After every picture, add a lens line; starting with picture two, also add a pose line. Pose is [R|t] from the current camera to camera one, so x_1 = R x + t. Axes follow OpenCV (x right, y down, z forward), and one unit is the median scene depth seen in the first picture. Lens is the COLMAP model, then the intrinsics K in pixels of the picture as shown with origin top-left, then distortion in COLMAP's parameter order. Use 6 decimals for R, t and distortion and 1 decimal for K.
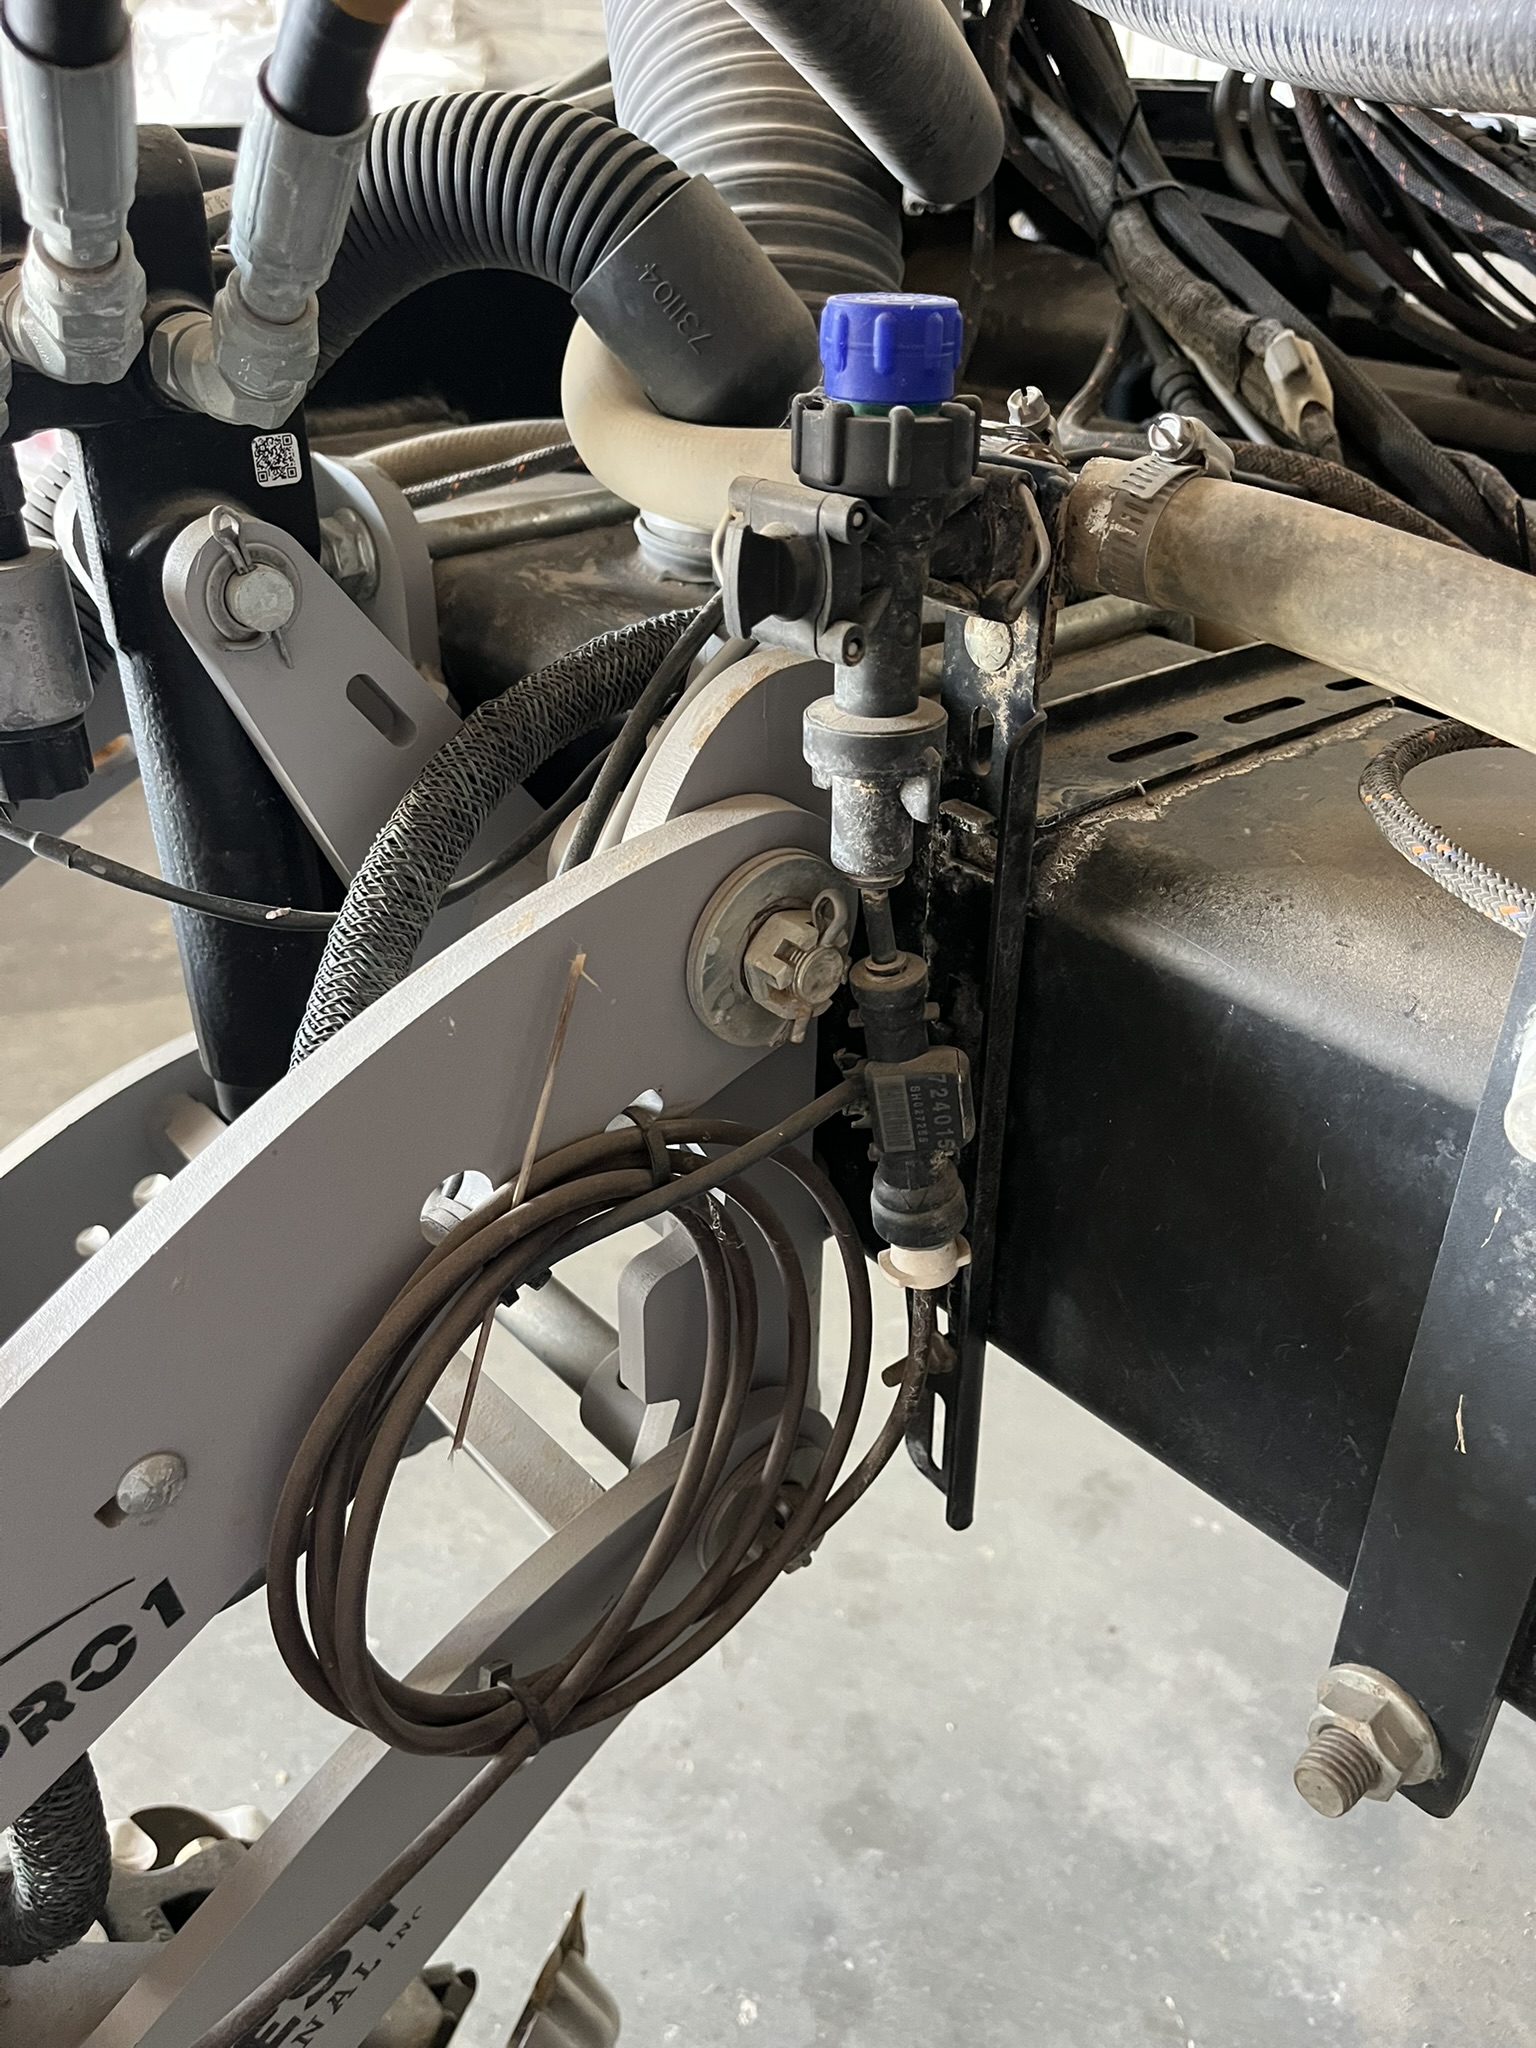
lens RADIAL K [[1579.0, 0, 770.1], [0, 1579.0, 1022.9], [0, 0, 1]] dist [0.038011, -0.032923]
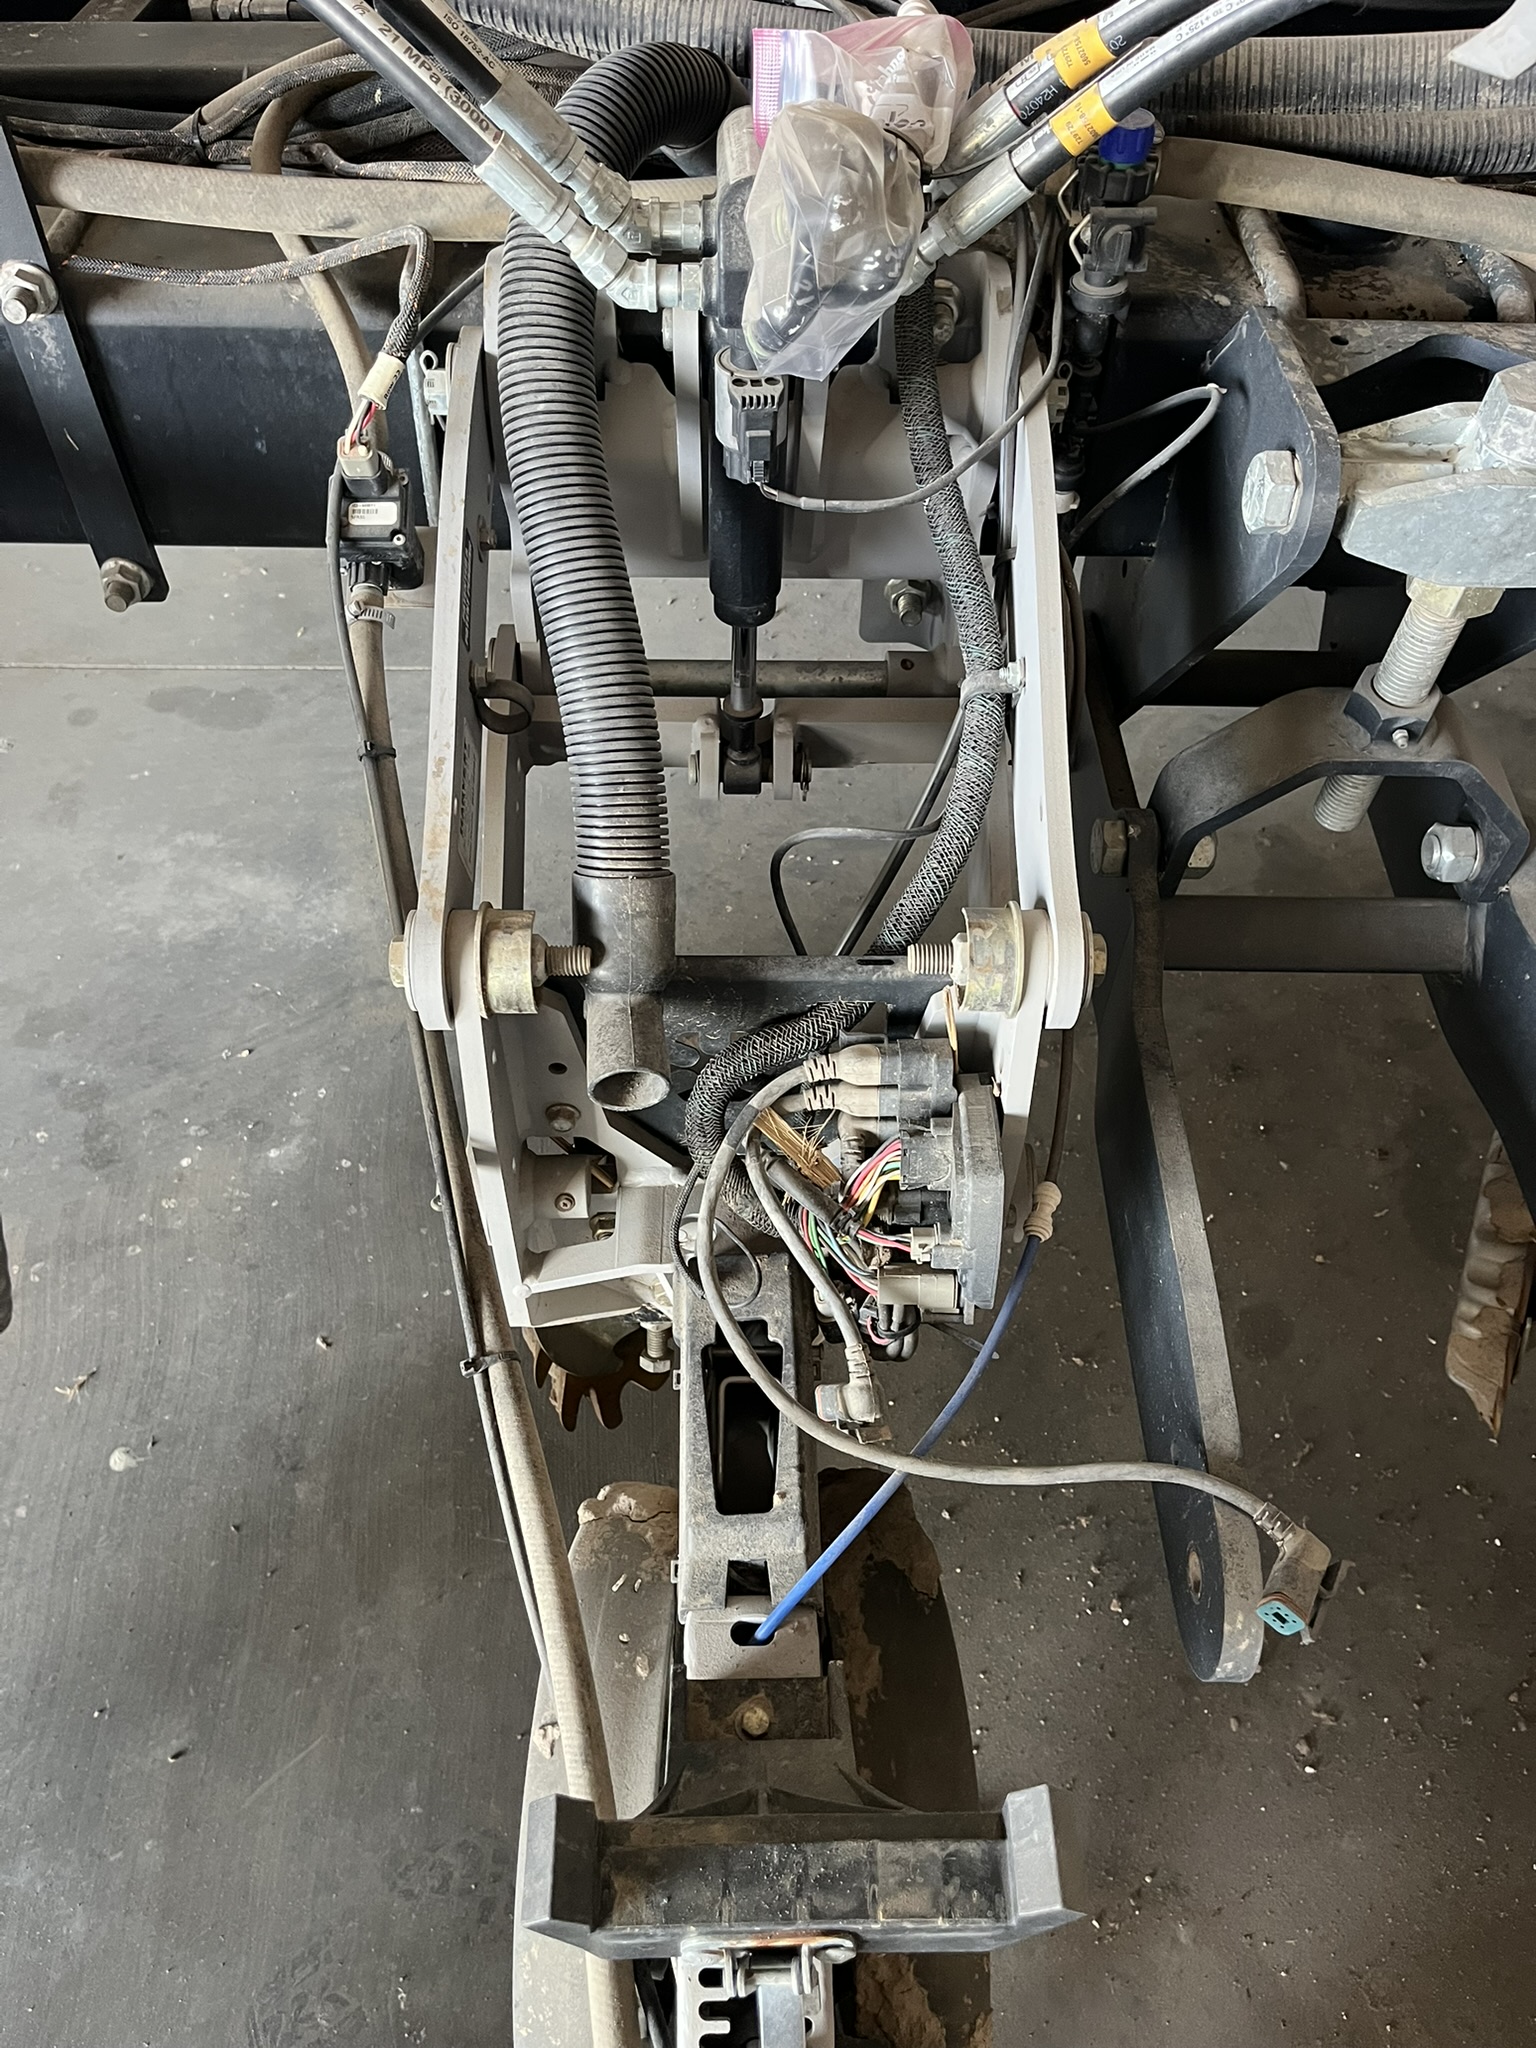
lens RADIAL K [[1579.0, 0, 779.6], [0, 1579.0, 1018.2], [0, 0, 1]] dist [0.038011, -0.032923]
pose [[0.657604, -0.579564, 0.481313, -0.210237], [0.386339, 0.807914, 0.444991, 0.094643], [-0.646760, -0.106678, 0.755196, -0.622492]]
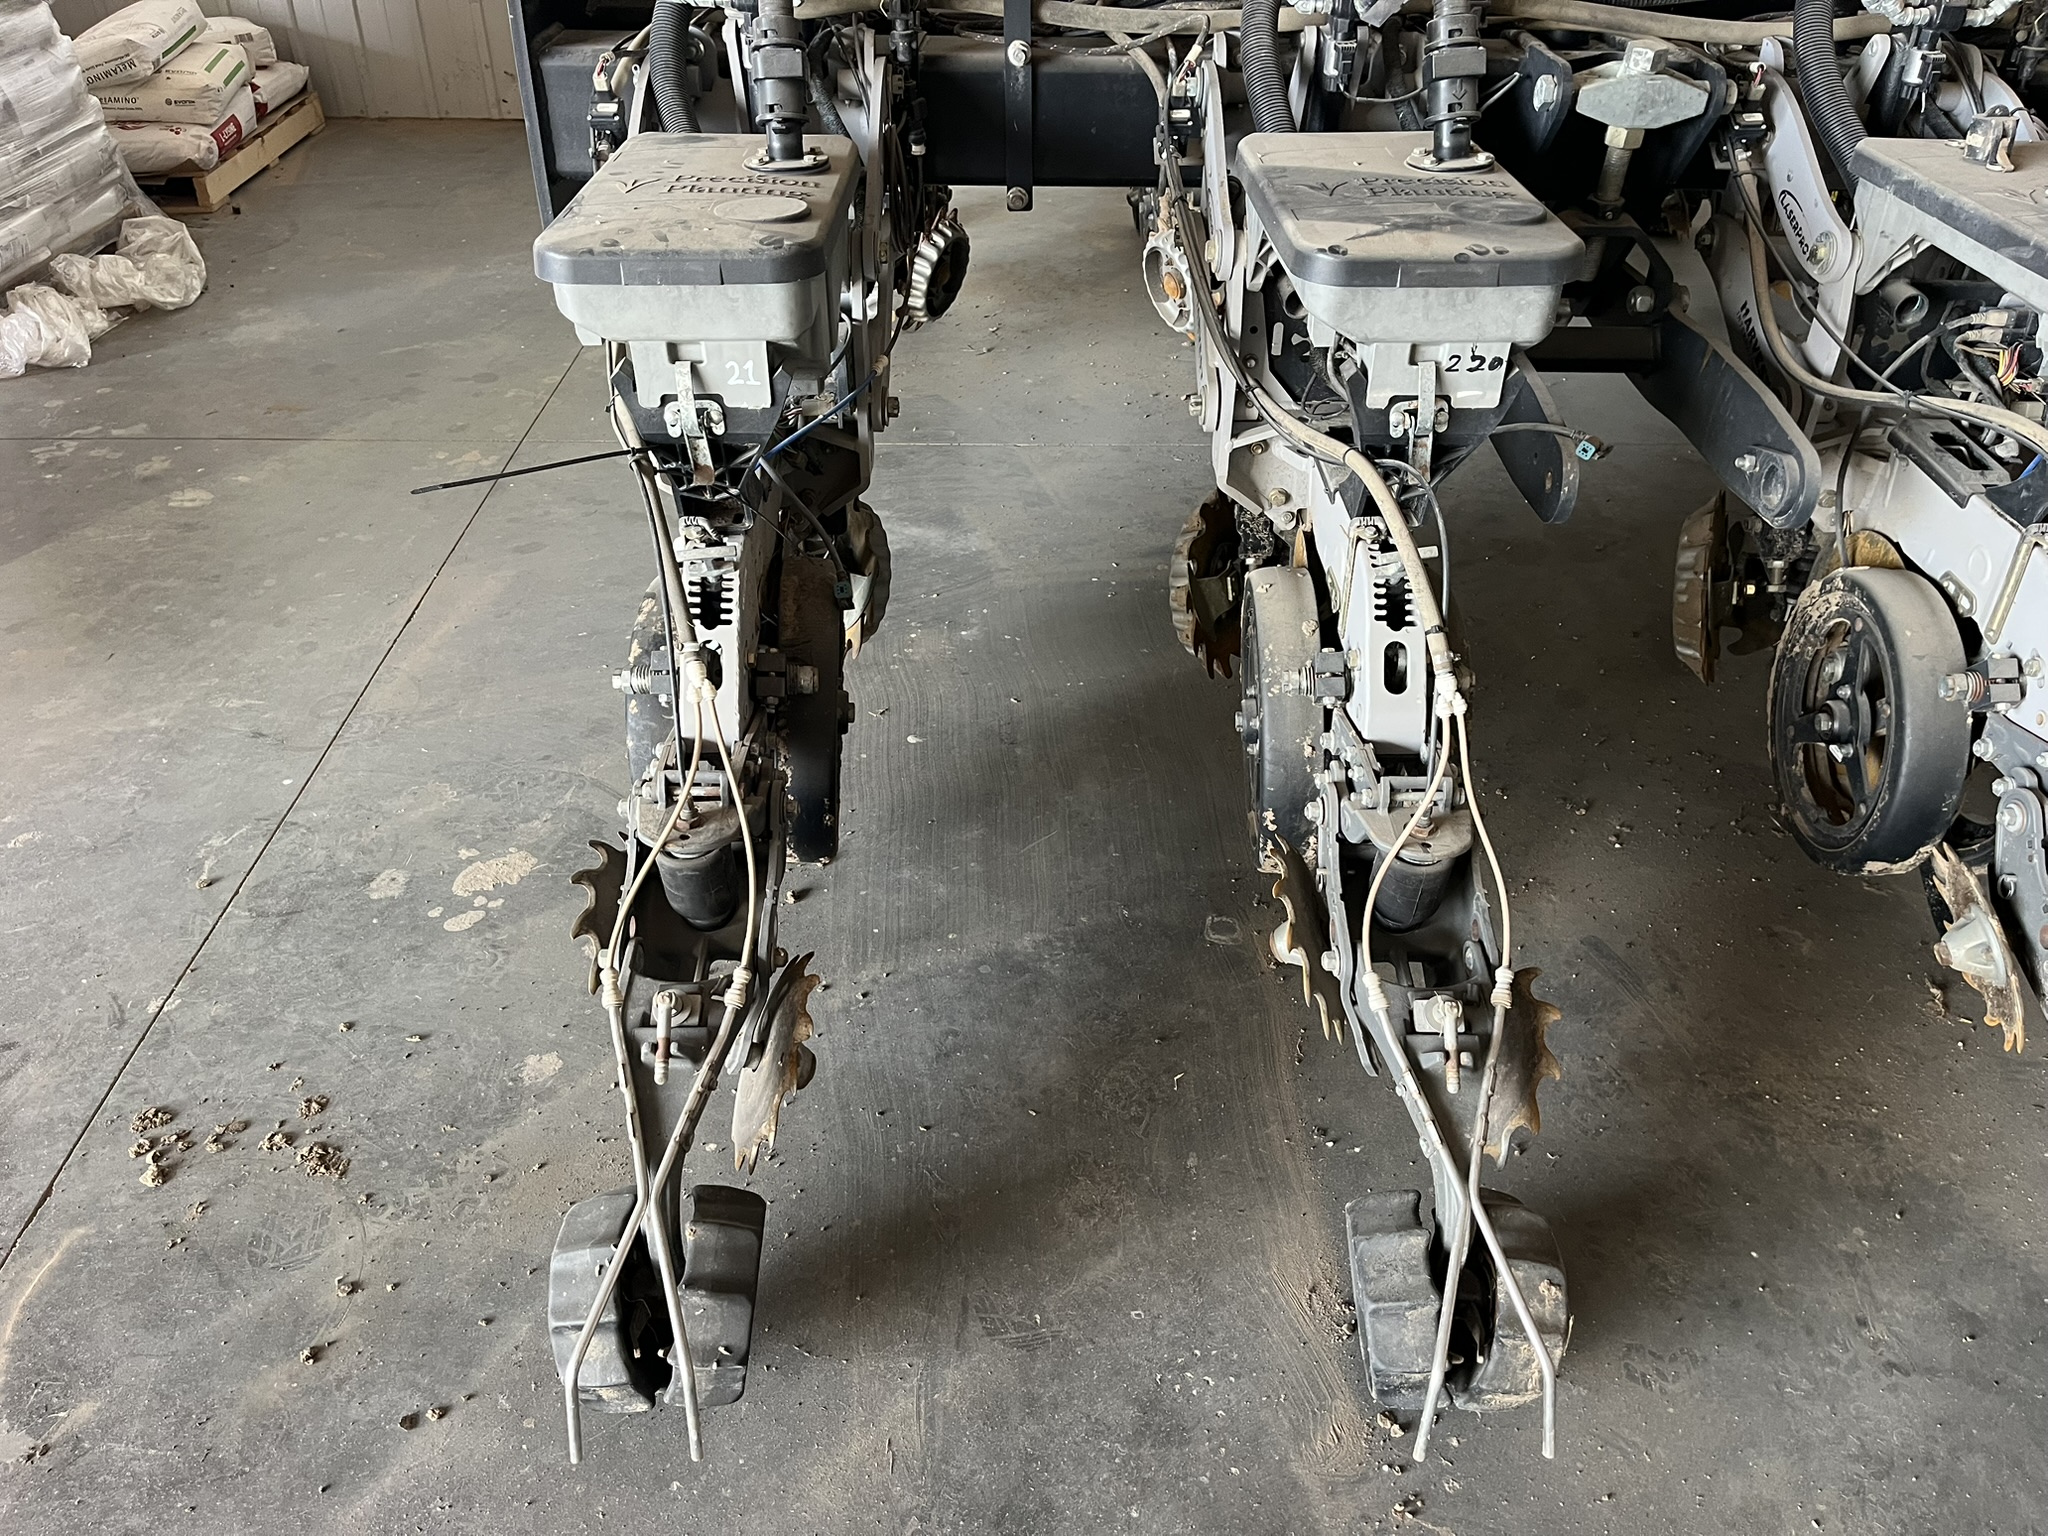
lens RADIAL K [[1579.0, 0, 1016.1], [0, 1579.0, 777.7], [0, 0, 1]] dist [0.038011, -0.032923]
pose [[0.669853, -0.440127, 0.597984, -1.394734], [0.393474, 0.893407, 0.216799, 0.372307], [-0.629663, 0.090067, 0.771630, -1.140798]]
